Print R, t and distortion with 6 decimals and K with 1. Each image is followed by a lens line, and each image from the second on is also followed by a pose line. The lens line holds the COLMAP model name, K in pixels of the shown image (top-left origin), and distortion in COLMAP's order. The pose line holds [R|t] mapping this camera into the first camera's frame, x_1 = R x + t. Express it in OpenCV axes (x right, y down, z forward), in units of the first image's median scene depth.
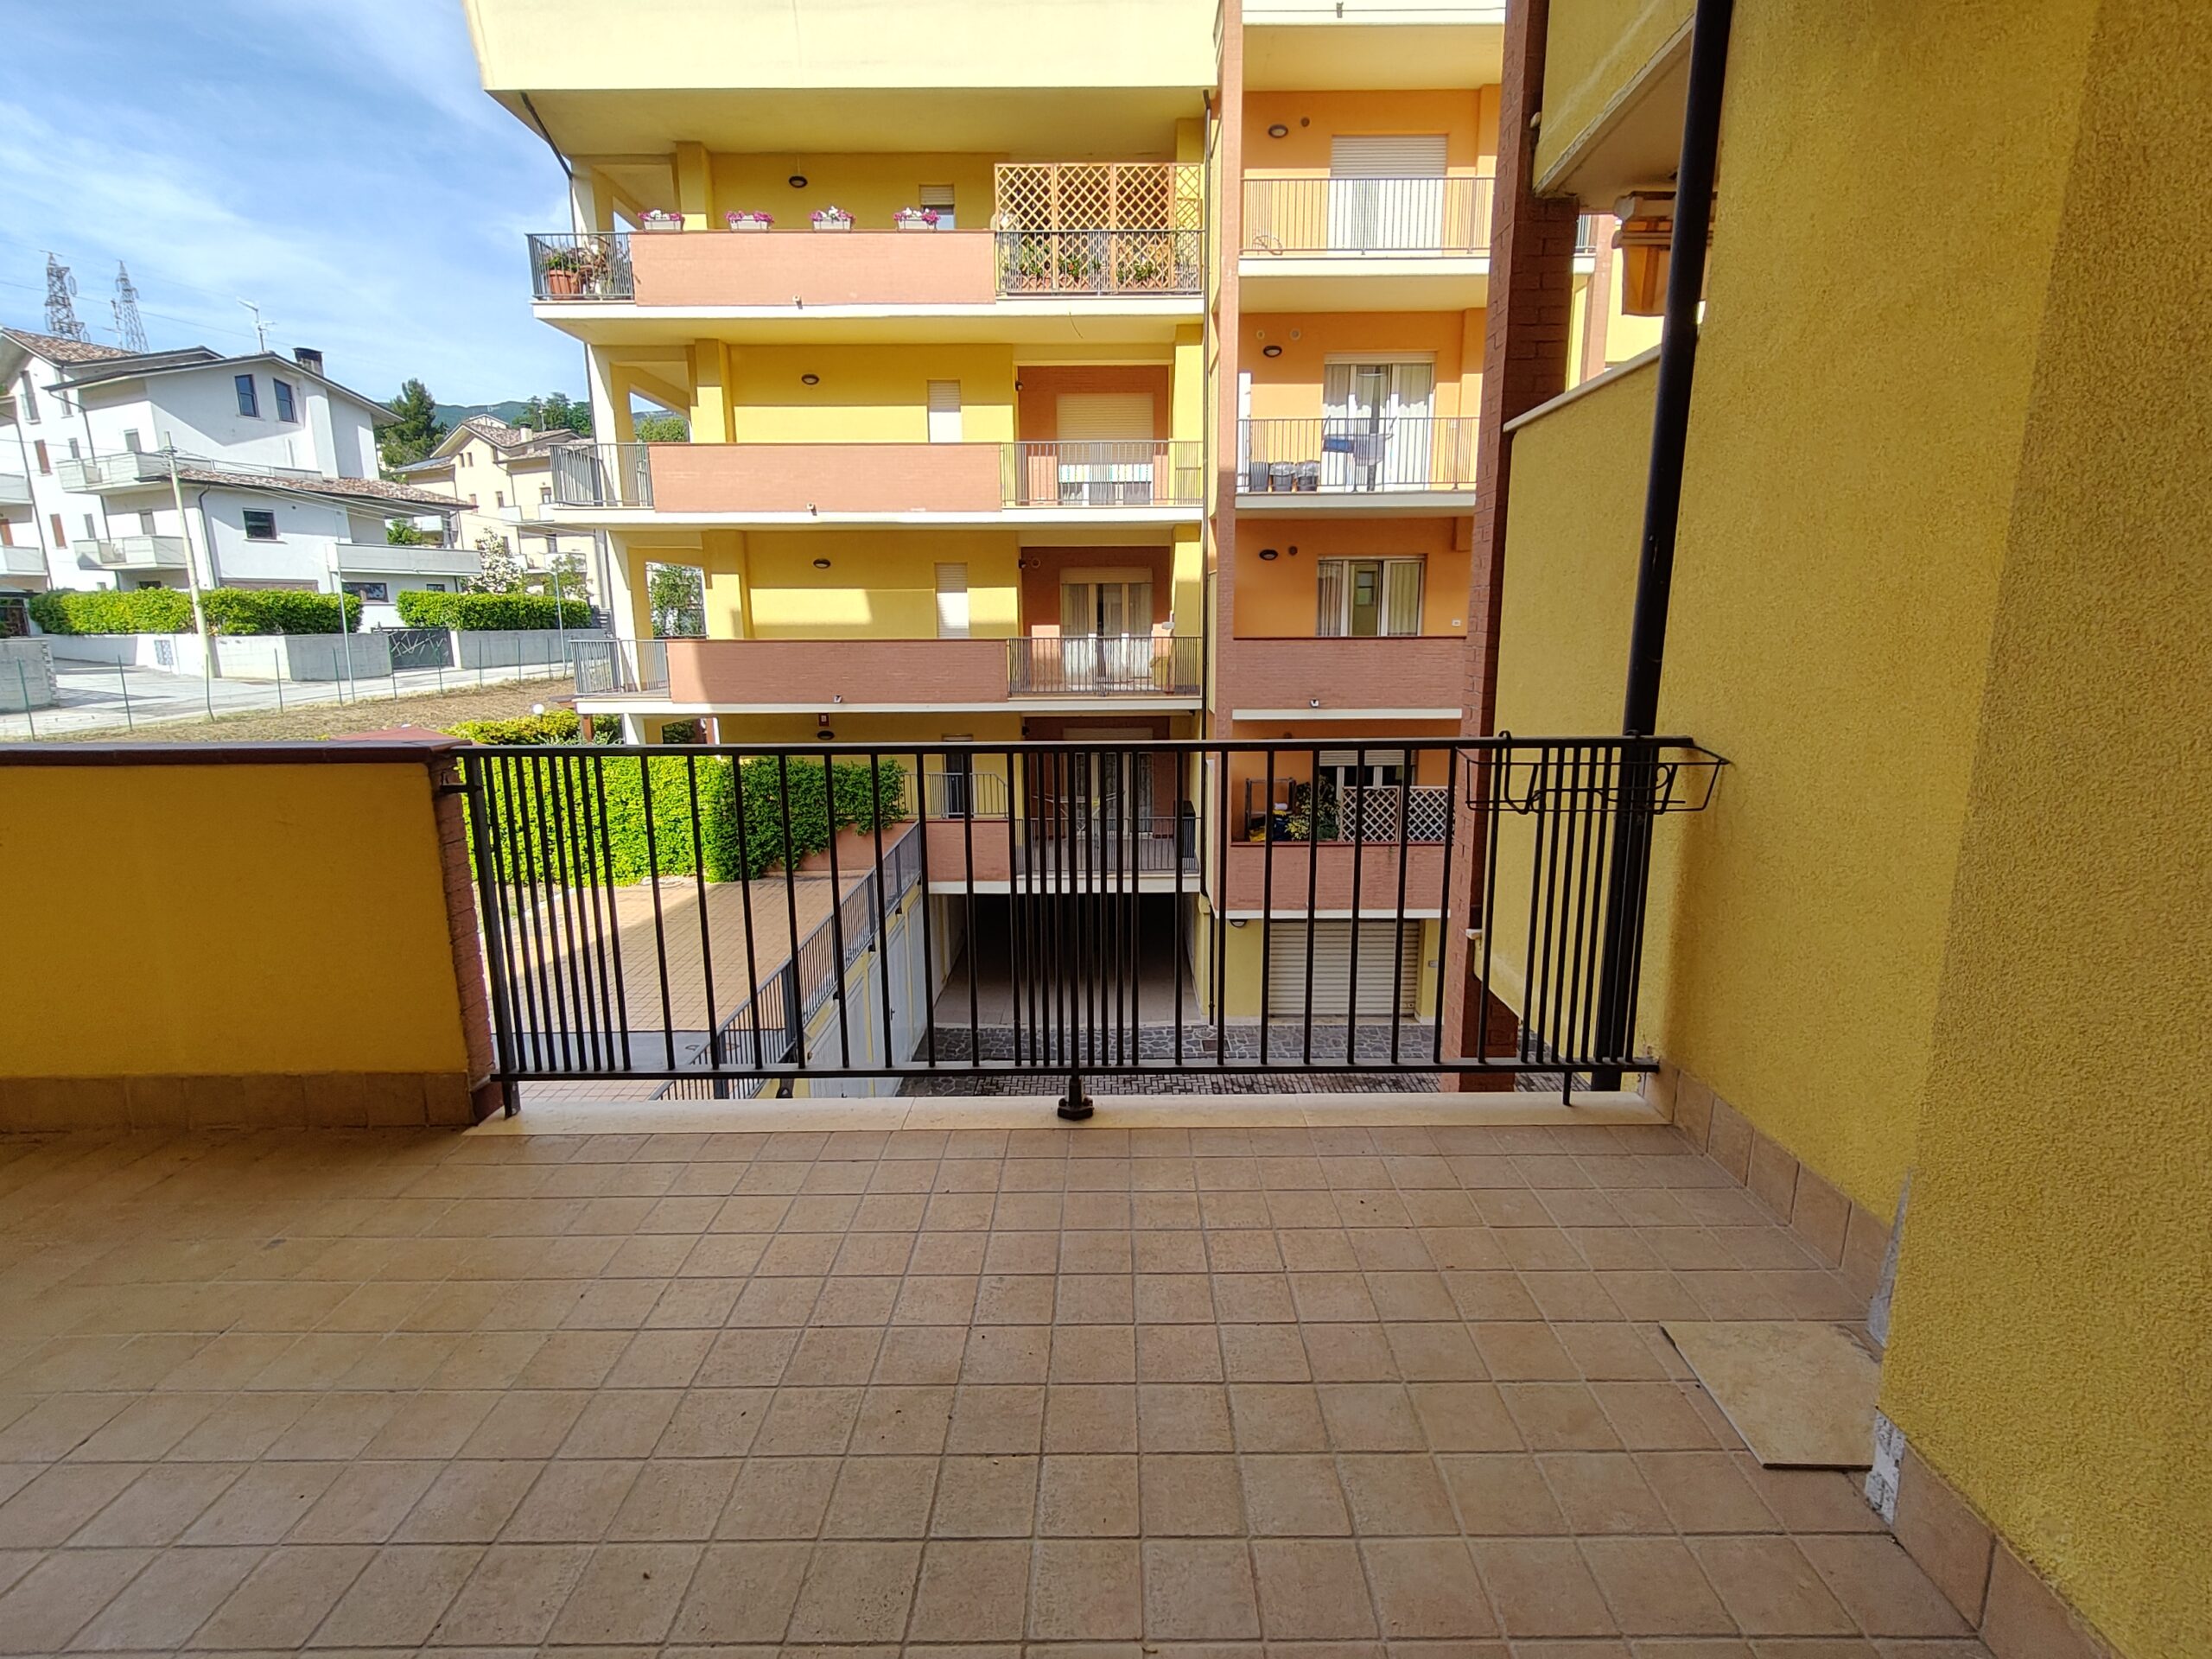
lens RADIAL K [[1048.1, 0, 1109.9], [0, 1048.1, 818.0], [0, 0, 1]] dist [0.001906, 0.000136]
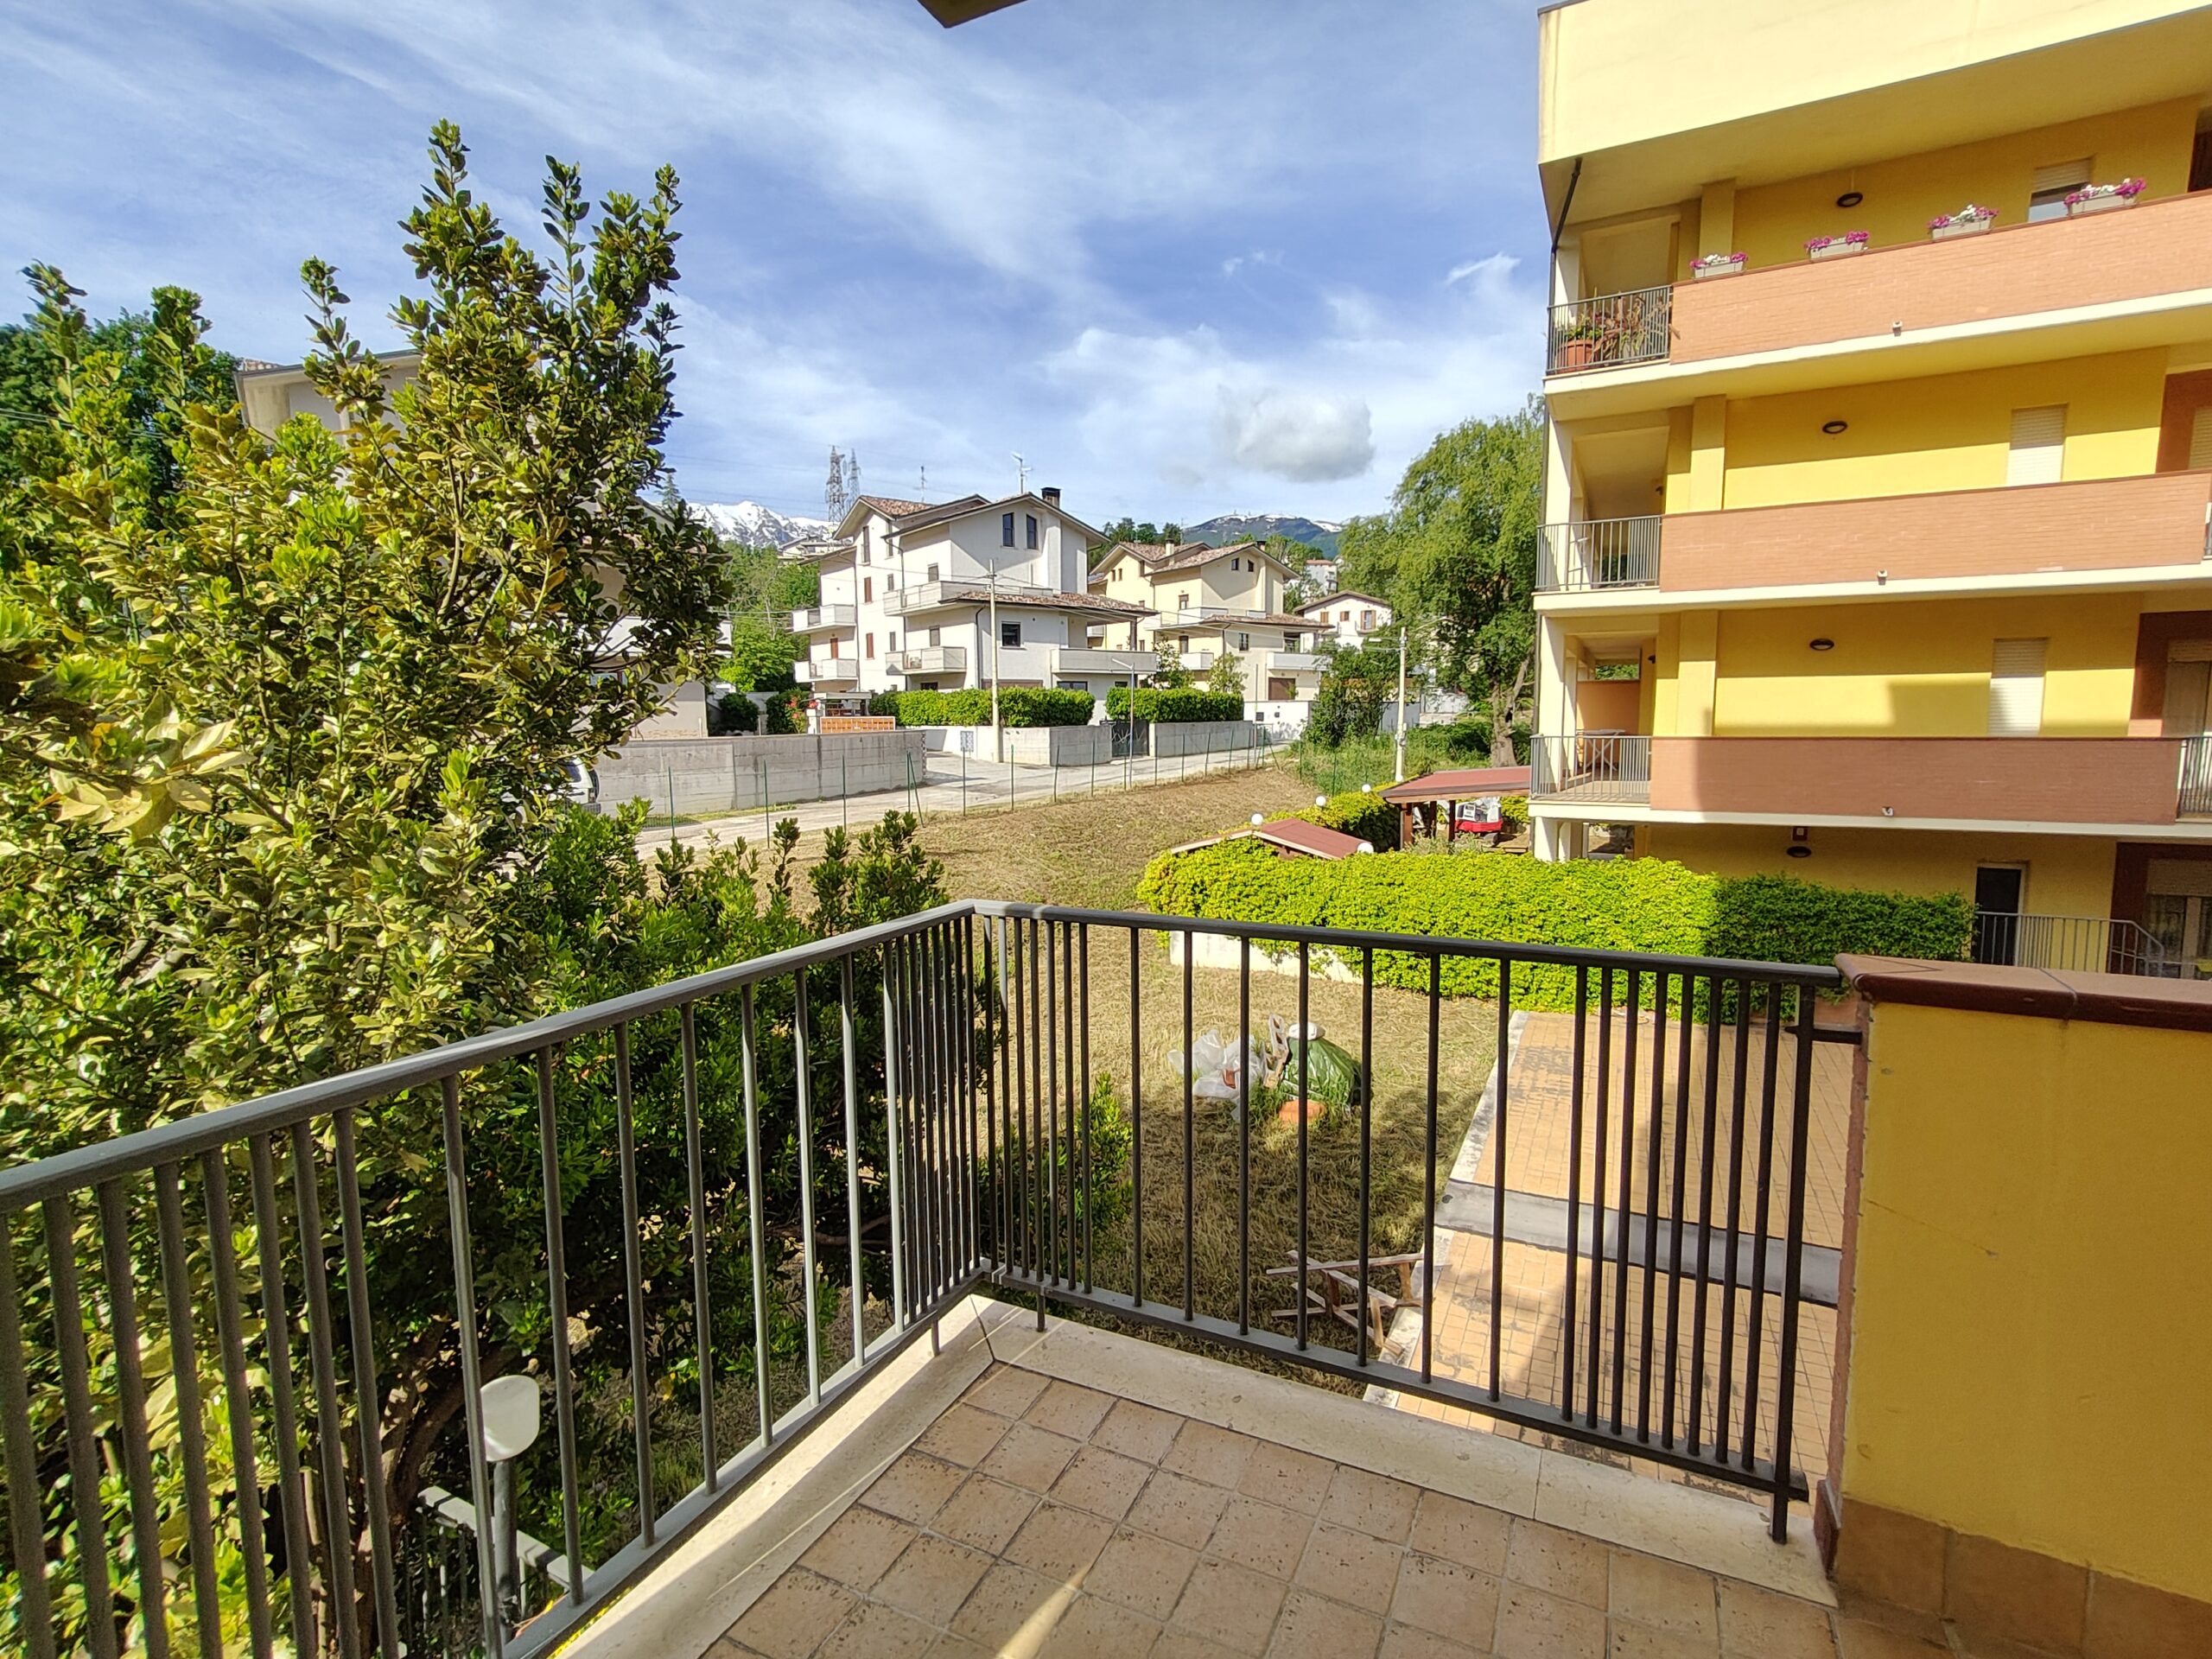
lens RADIAL K [[1048.1, 0, 1109.9], [0, 1048.1, 818.0], [0, 0, 1]] dist [0.001906, 0.000136]
pose [[0.890903, 0.042625, -0.452190, -0.166301], [-0.081187, 0.994497, -0.066208, -0.003208], [0.446879, 0.095697, 0.889461, 0.012489]]
